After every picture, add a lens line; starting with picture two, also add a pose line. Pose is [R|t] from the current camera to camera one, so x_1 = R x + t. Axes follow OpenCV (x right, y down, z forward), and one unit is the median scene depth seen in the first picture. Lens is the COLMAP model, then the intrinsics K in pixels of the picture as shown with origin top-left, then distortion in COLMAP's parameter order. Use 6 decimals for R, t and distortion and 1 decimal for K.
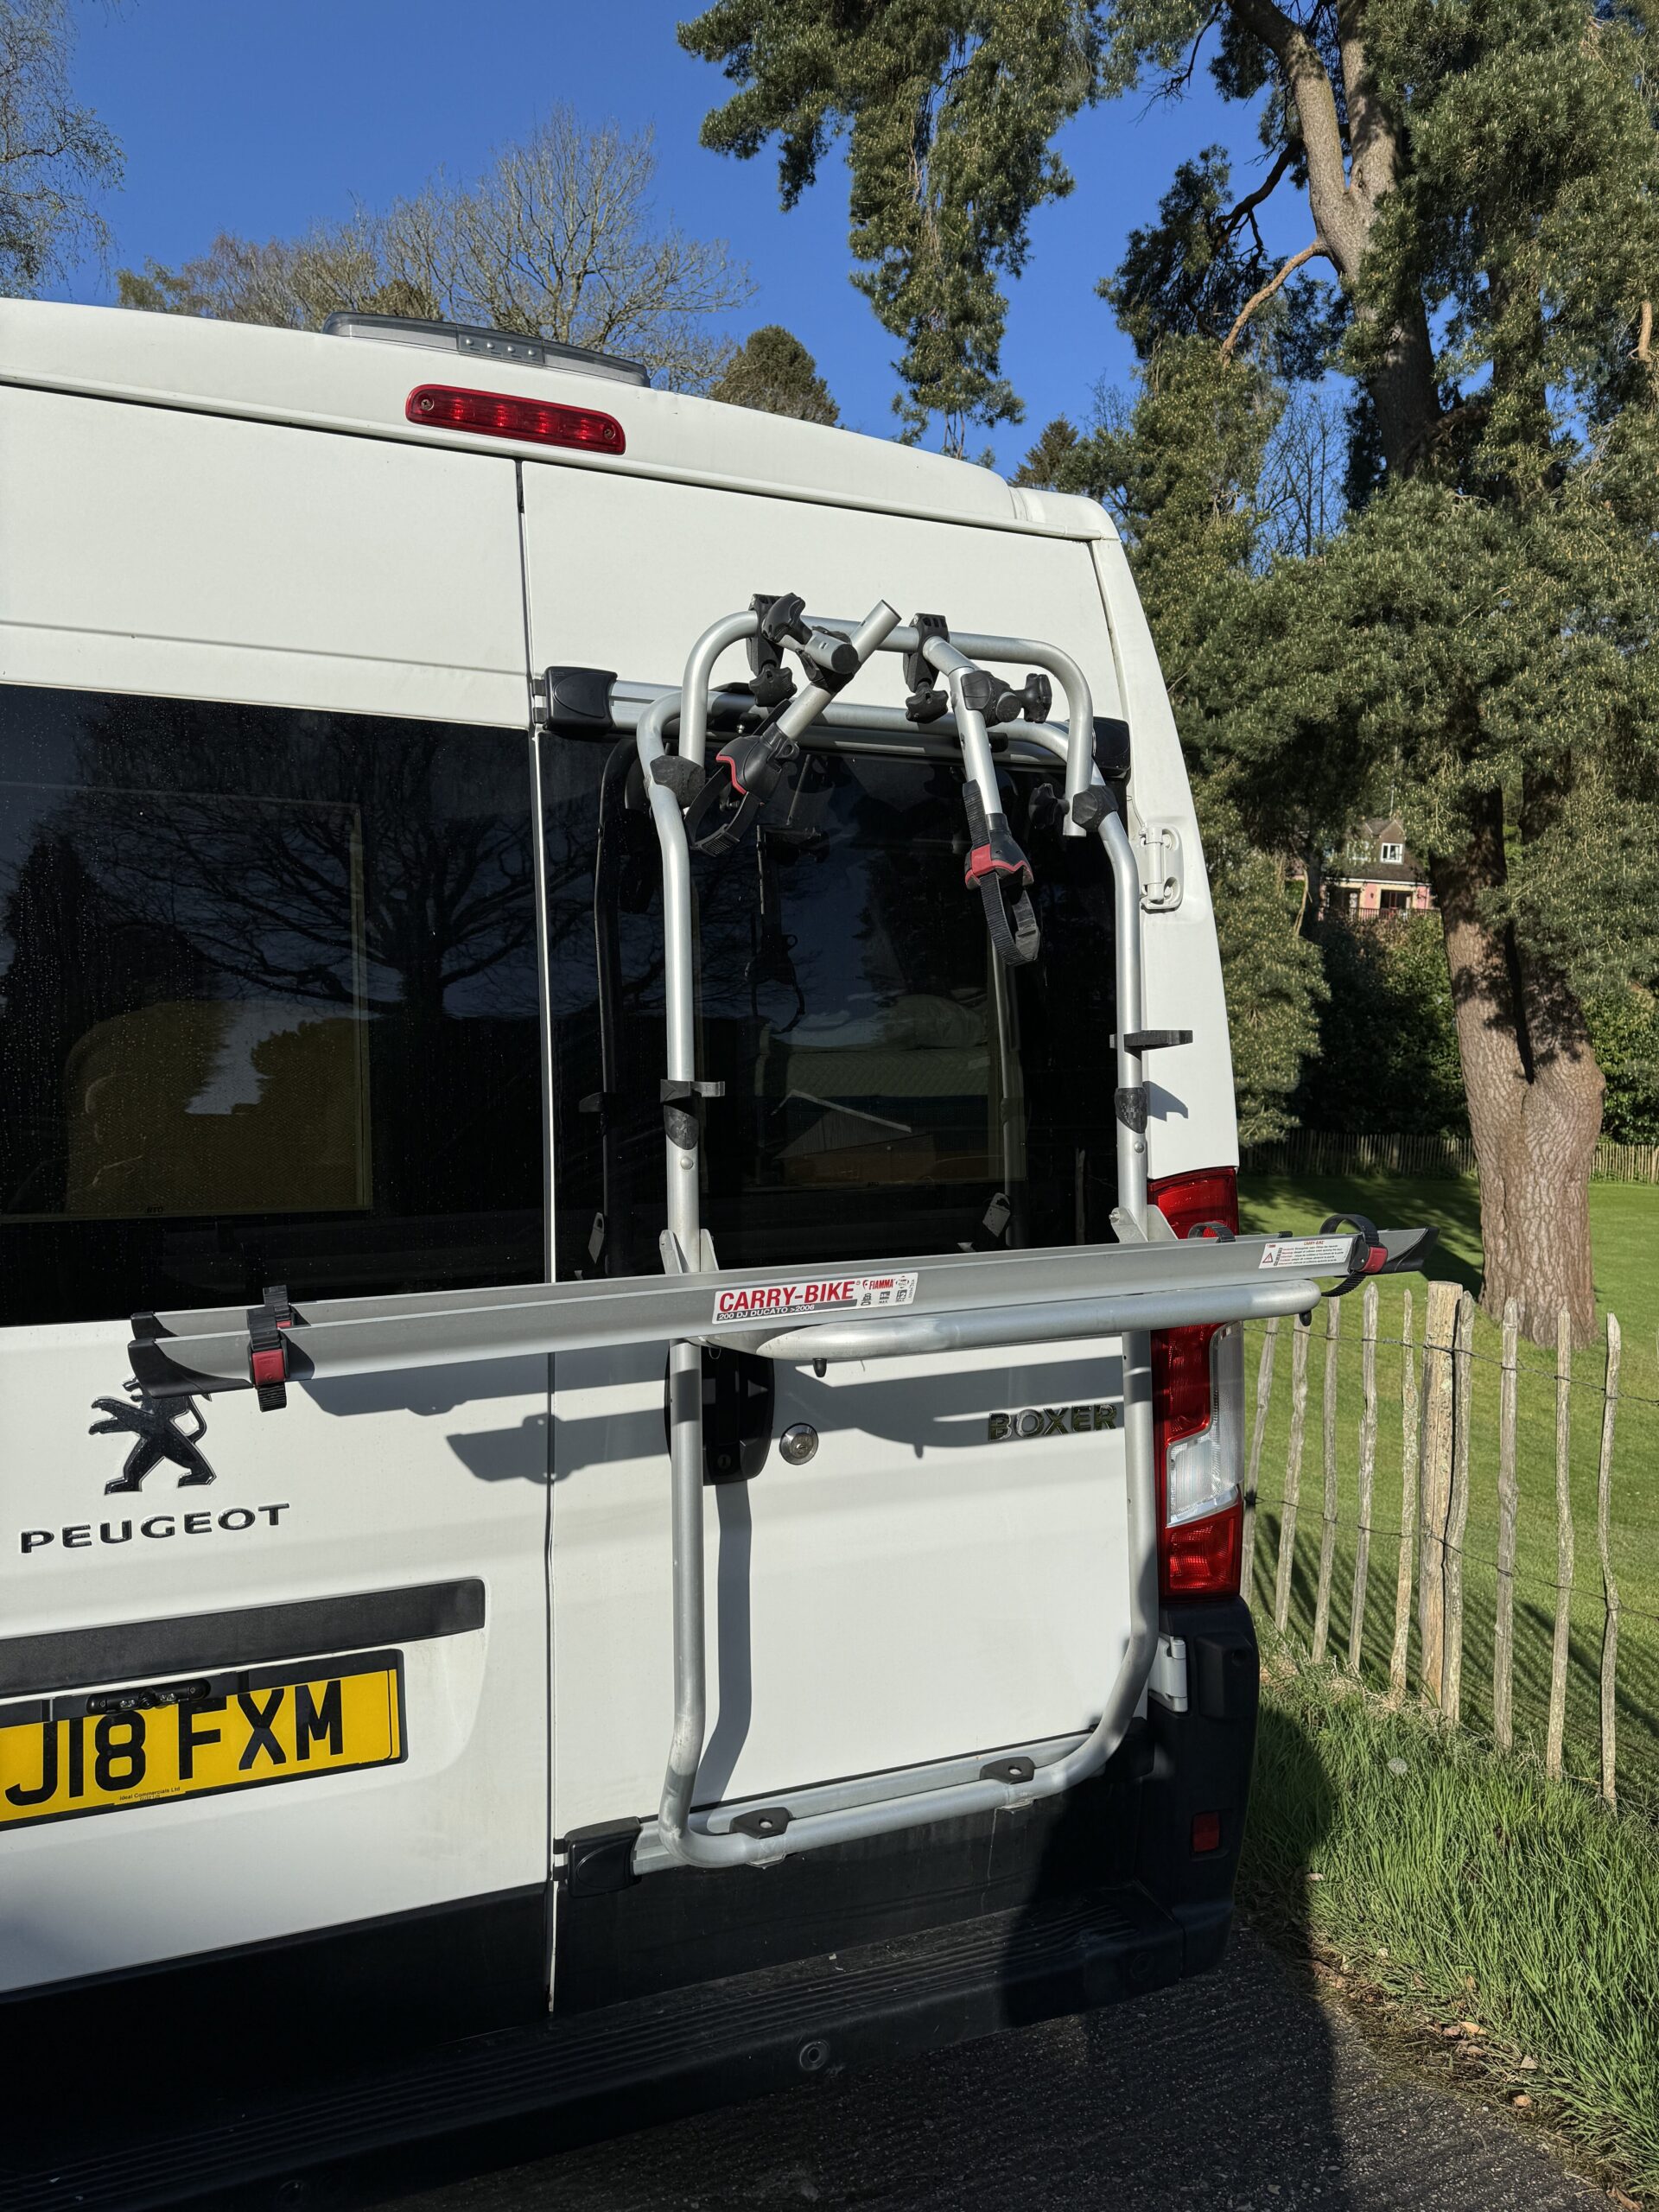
lens RADIAL K [[1564.6, 0, 835.9], [0, 1564.6, 1096.1], [0, 0, 1]] dist [0.043952, -0.041943]
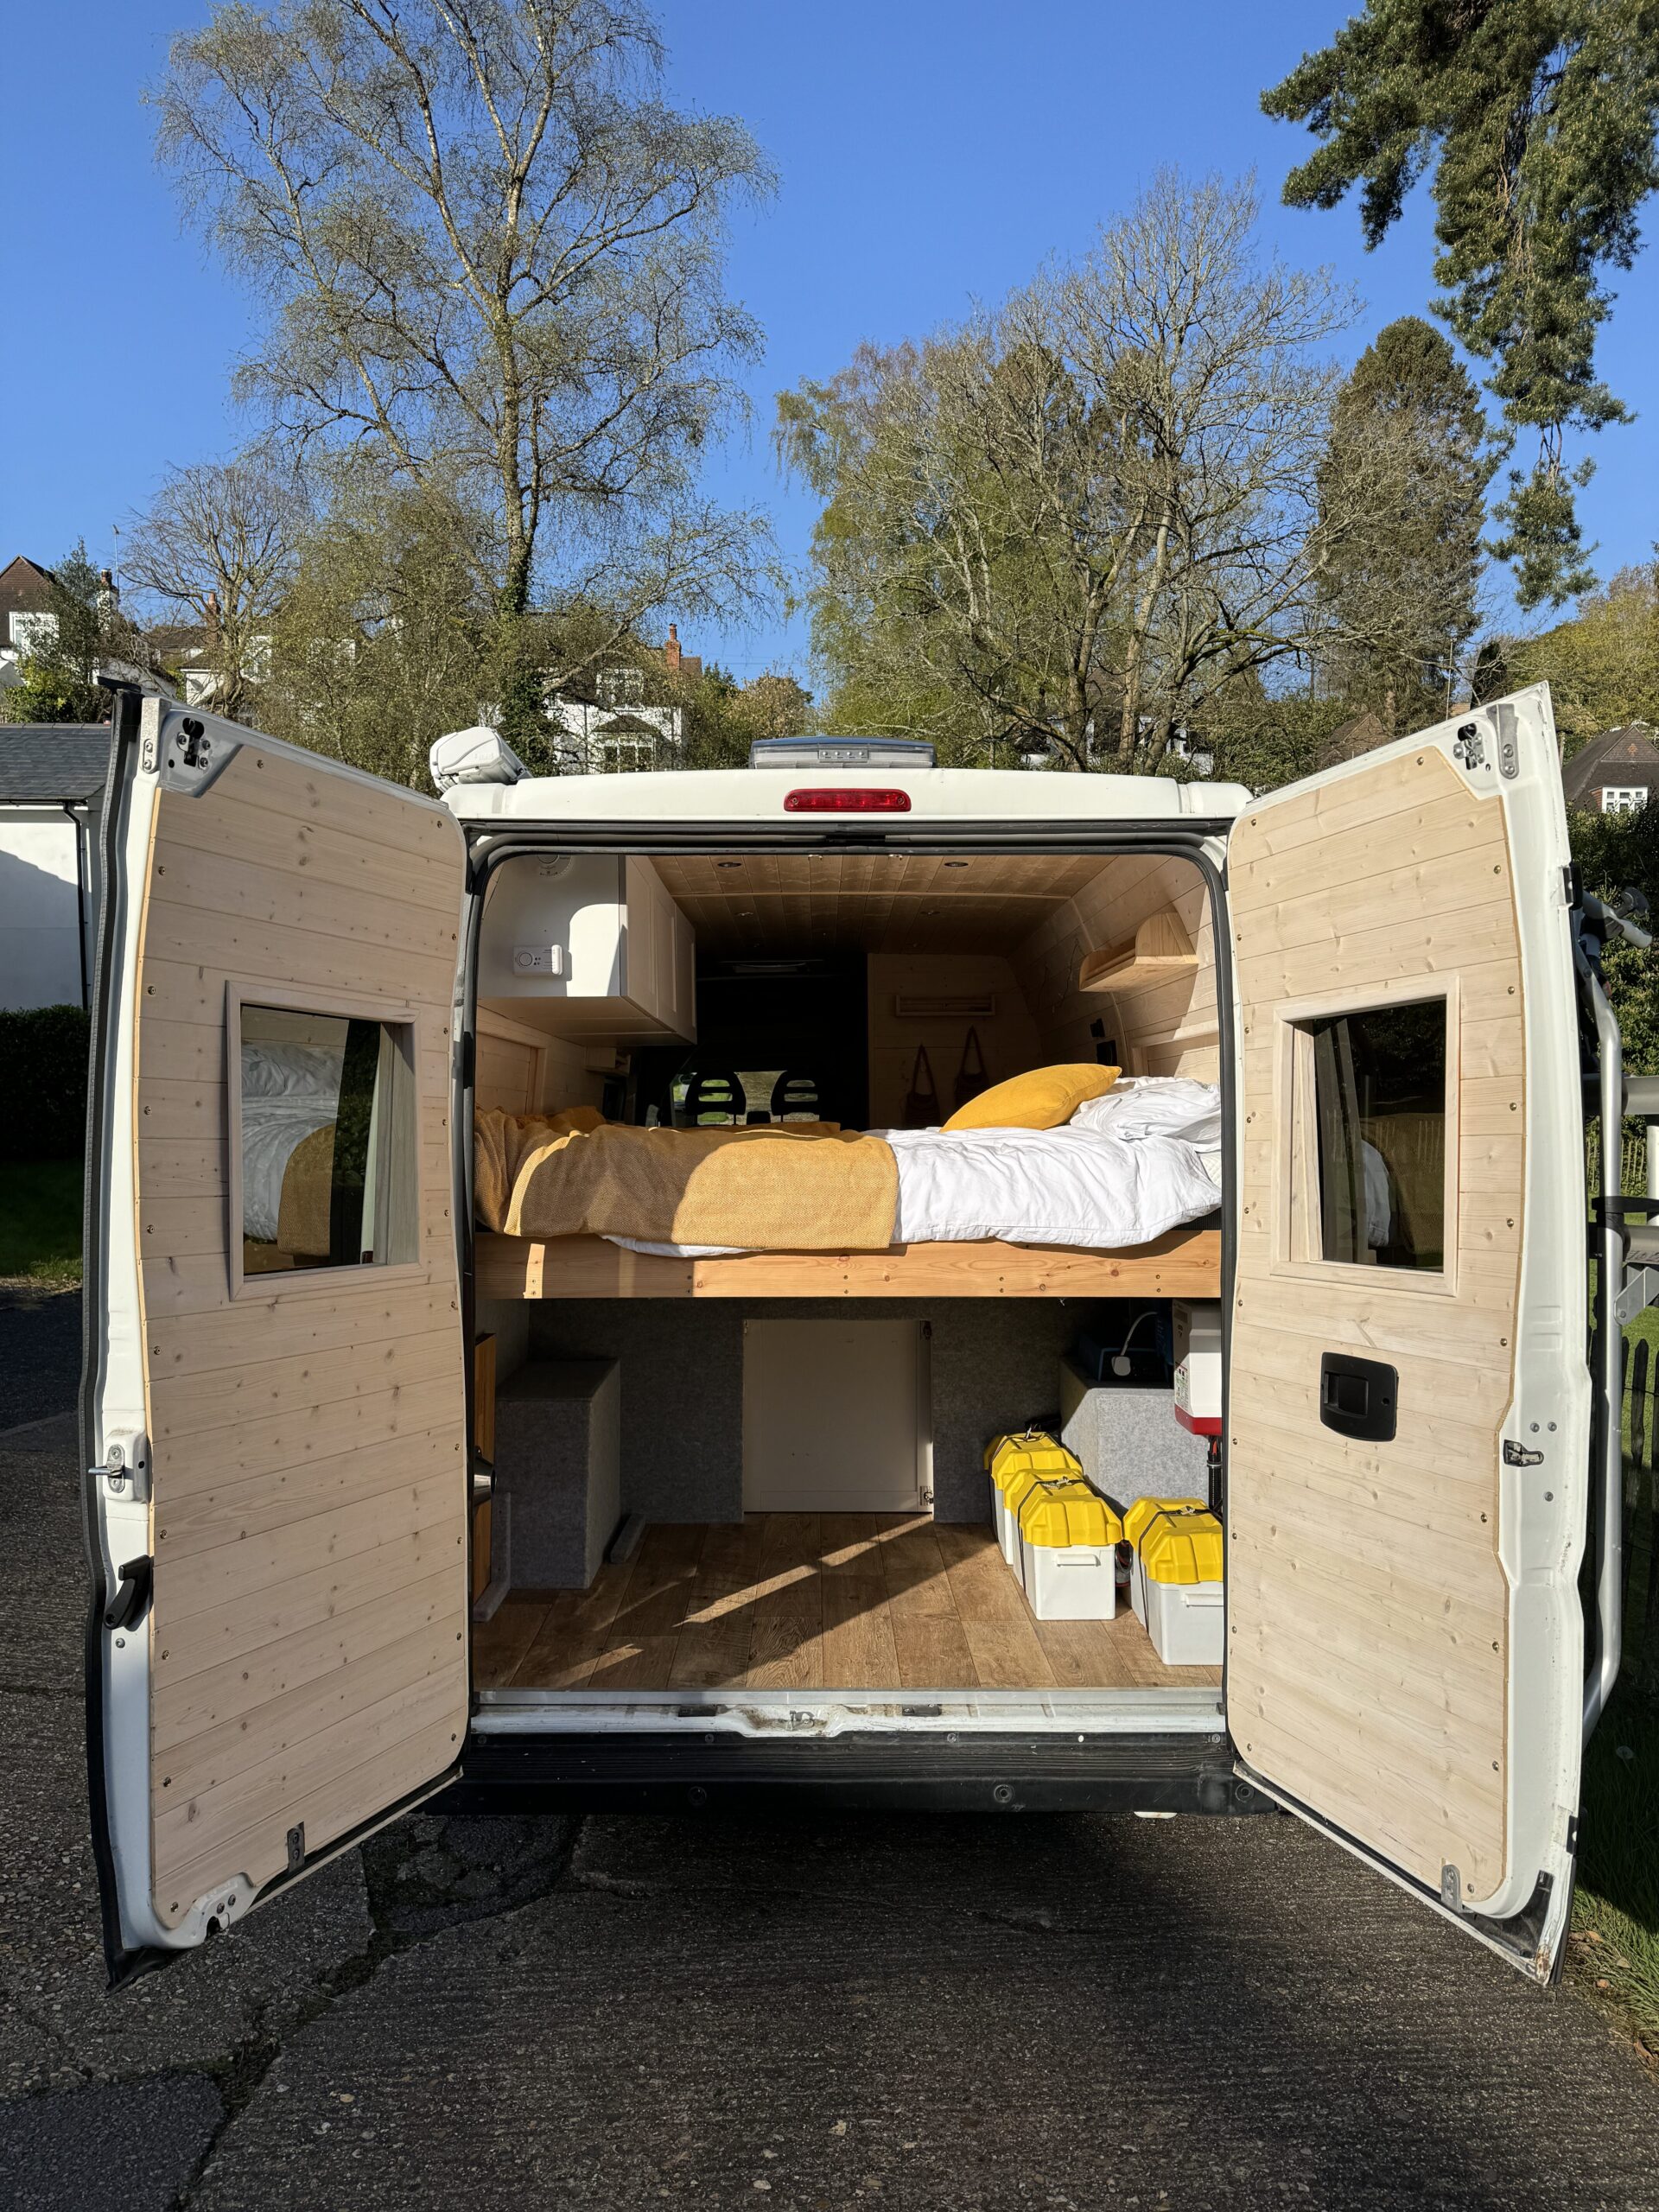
lens RADIAL K [[1564.6, 0, 828.8], [0, 1564.6, 1074.6], [0, 0, 1]] dist [0.043952, -0.041943]
pose [[0.923864, 0.002071, -0.382715, 0.039413], [-0.012731, 0.999598, -0.025323, -0.006473], [0.382509, 0.028267, 0.923519, -0.050091]]
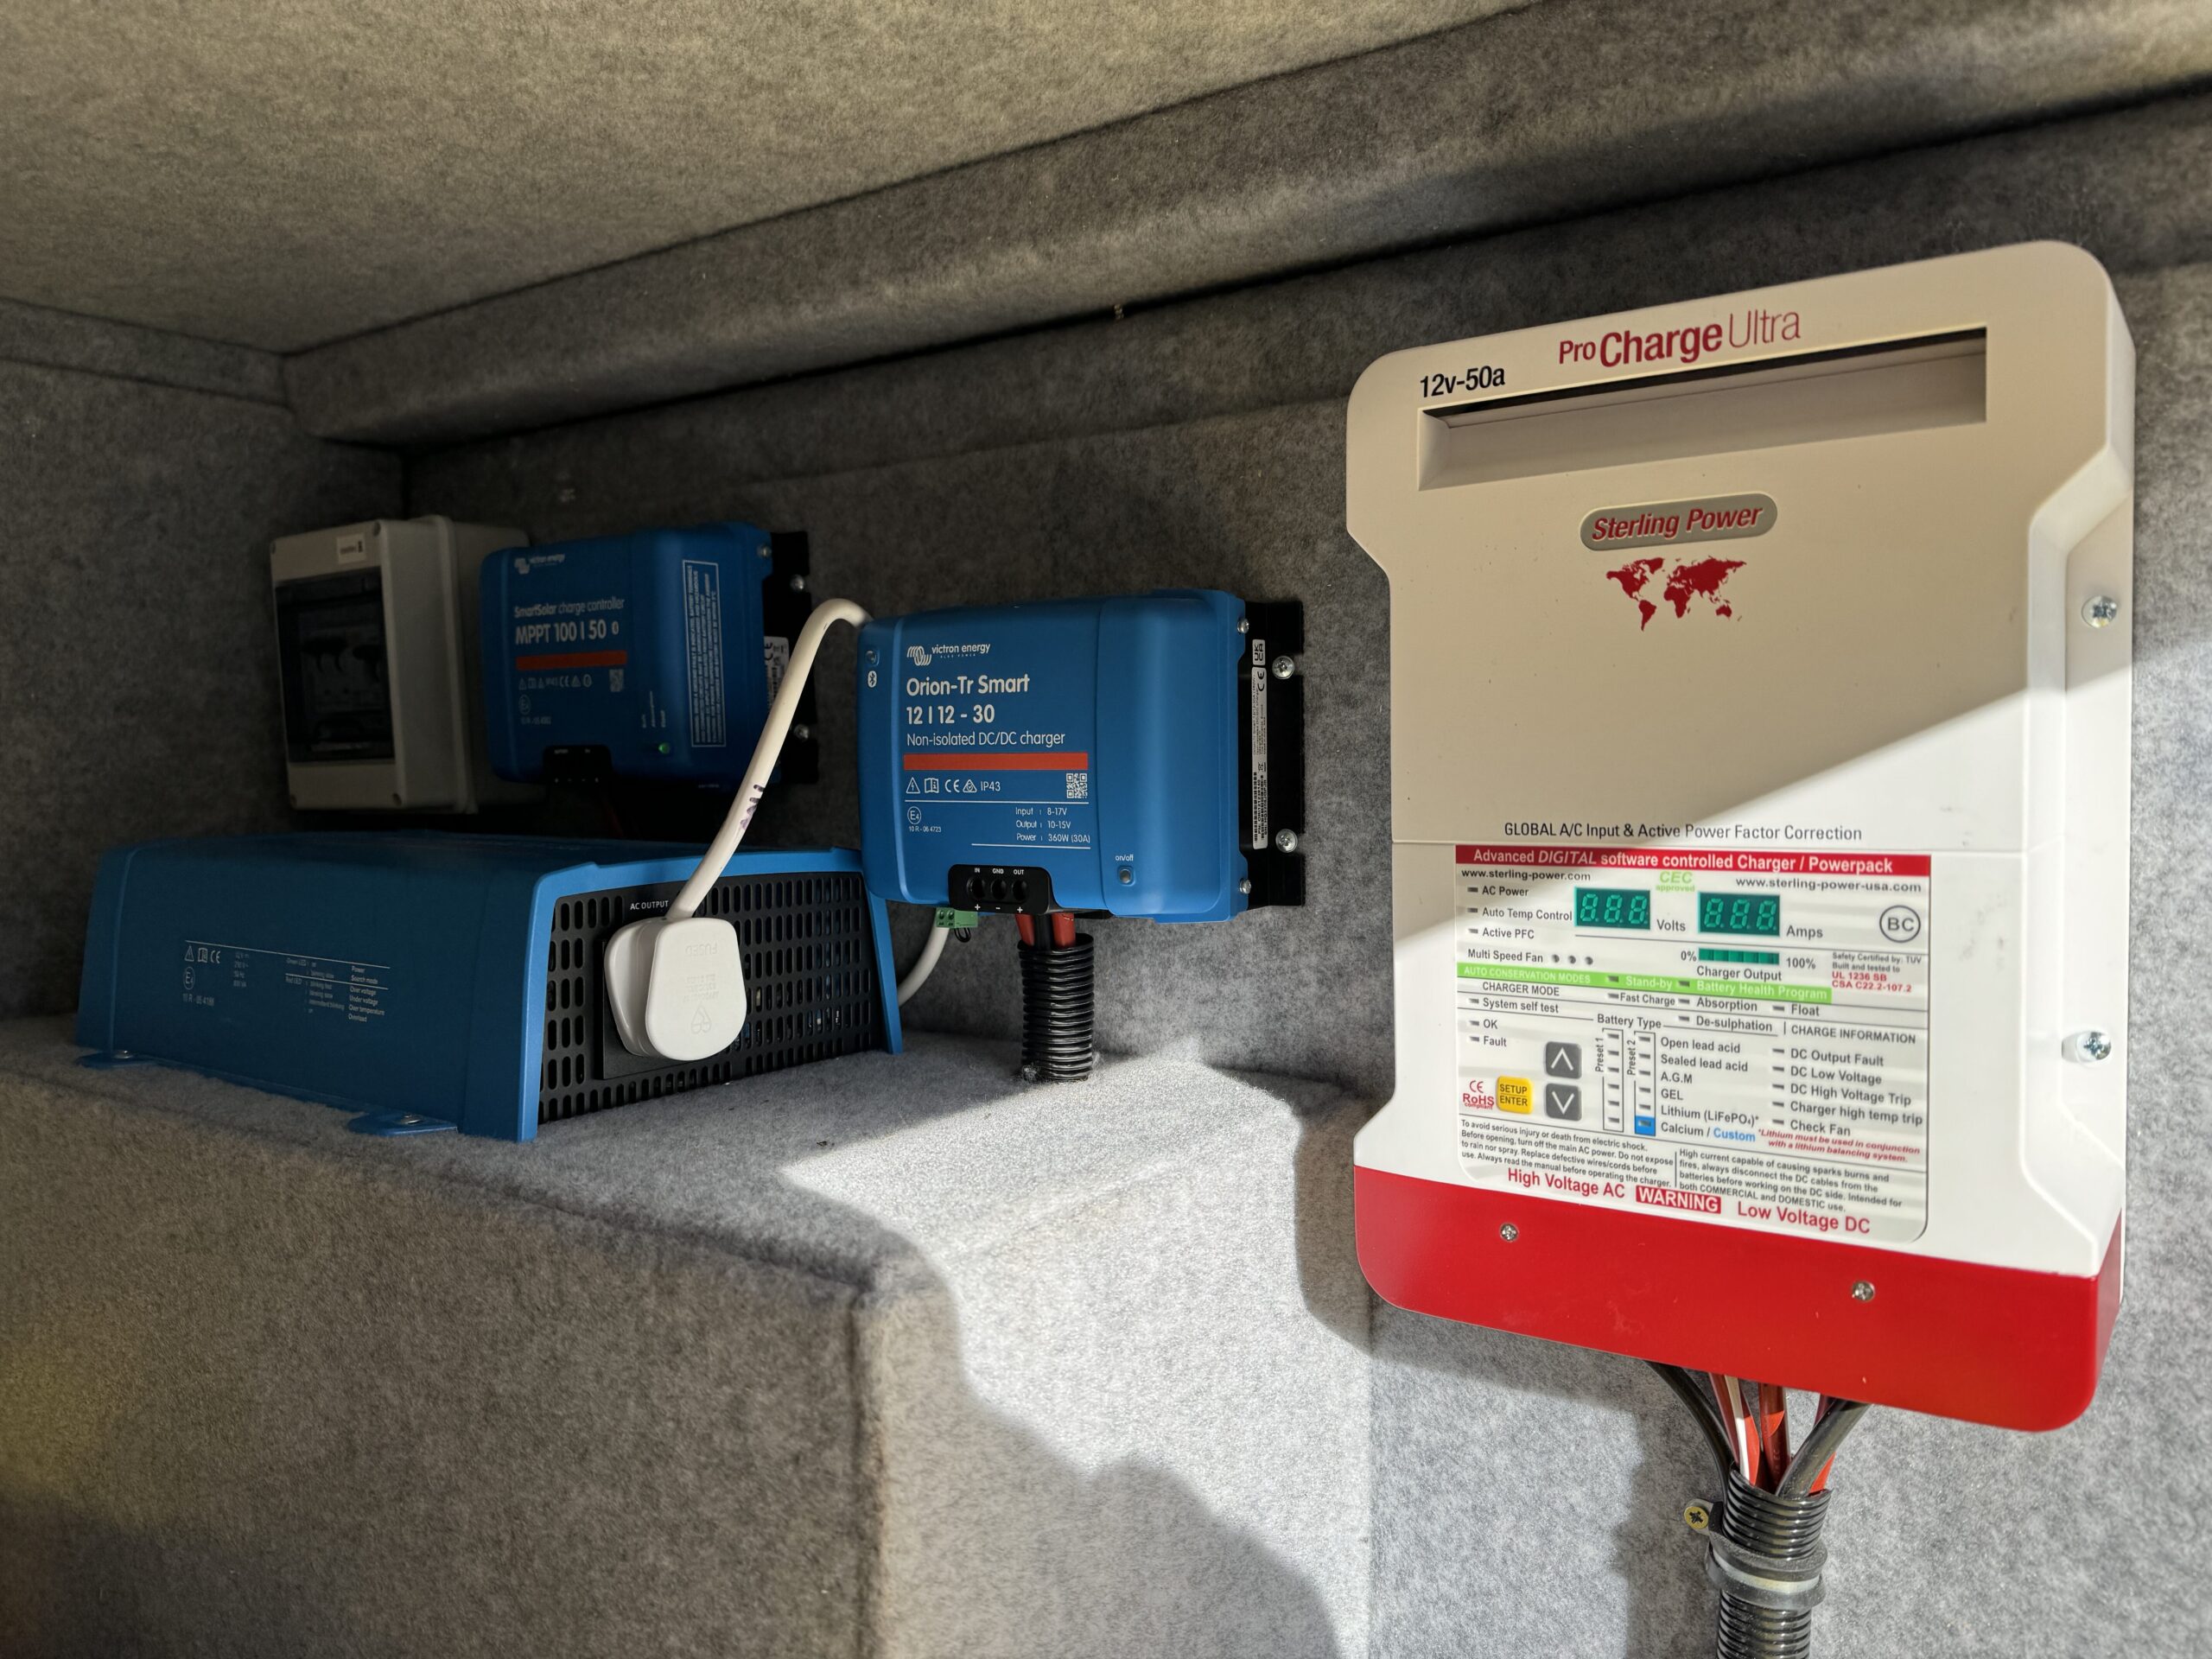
lens RADIAL K [[1564.6, 0, 1100.7], [0, 1564.6, 837.8], [0, 0, 1]] dist [0.043952, -0.041943]
pose [[0.839263, -0.017693, 0.543437, -0.007431], [-0.000740, 0.999432, 0.033682, 0.019426], [-0.543725, -0.028670, 0.838774, 0.110572]]
